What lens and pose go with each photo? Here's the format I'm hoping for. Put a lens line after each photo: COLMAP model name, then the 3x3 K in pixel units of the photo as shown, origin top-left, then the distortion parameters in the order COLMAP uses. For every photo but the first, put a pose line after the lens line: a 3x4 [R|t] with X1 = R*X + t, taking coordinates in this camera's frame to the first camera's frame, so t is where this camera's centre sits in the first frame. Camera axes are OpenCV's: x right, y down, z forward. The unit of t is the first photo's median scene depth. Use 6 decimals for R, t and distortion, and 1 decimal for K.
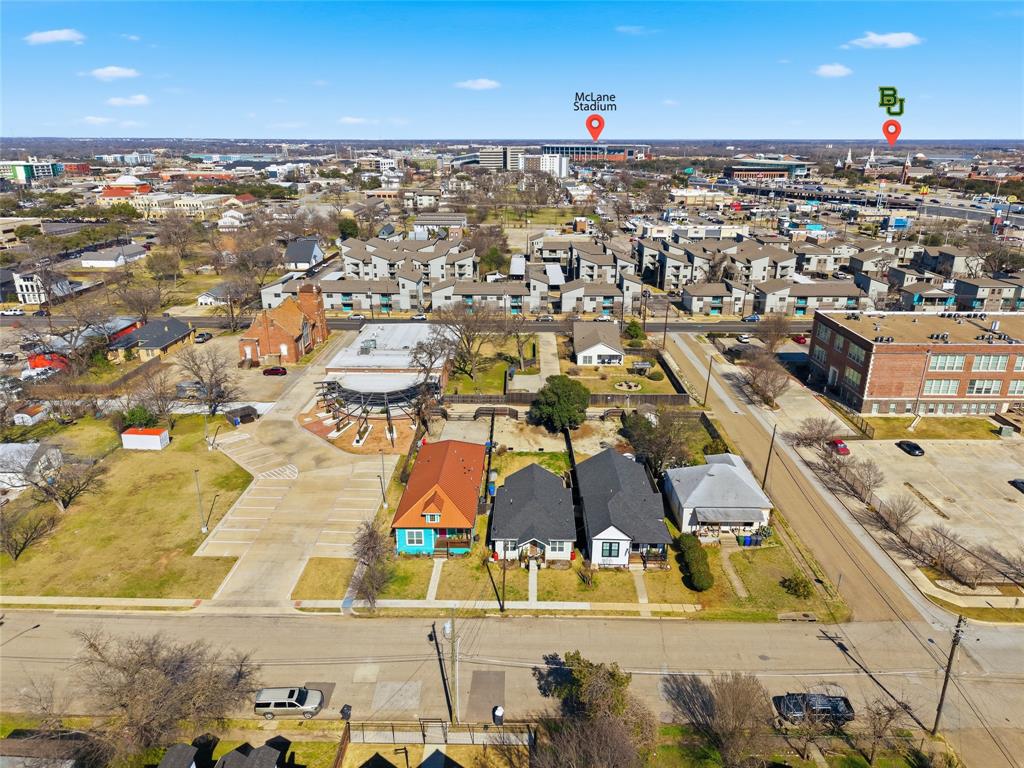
lens RADIAL K [[679.6, 0, 512.0], [0, 679.6, 384.0], [0, 0, 1]] dist [0.073261, -0.084224]
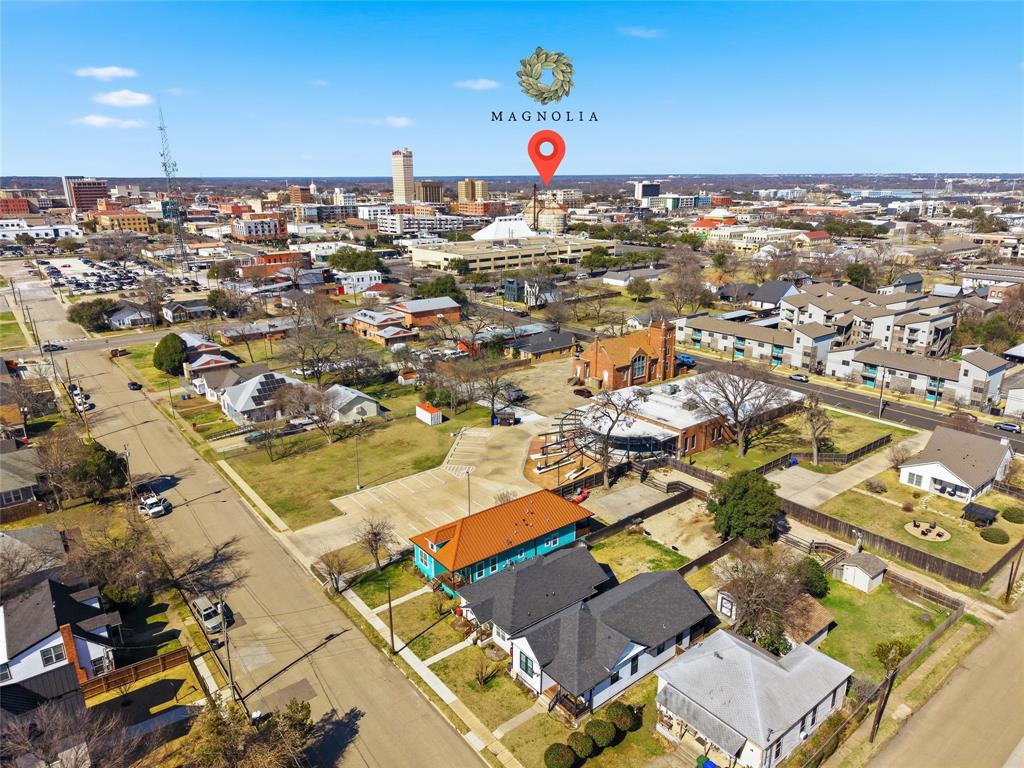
lens RADIAL K [[679.6, 0, 512.0], [0, 679.6, 384.0], [0, 0, 1]] dist [0.073261, -0.084224]
pose [[0.635554, 0.221476, -0.739608, 0.354702], [-0.255339, 0.964360, 0.069362, -0.074088], [0.728610, 0.144767, 0.669455, 0.196149]]
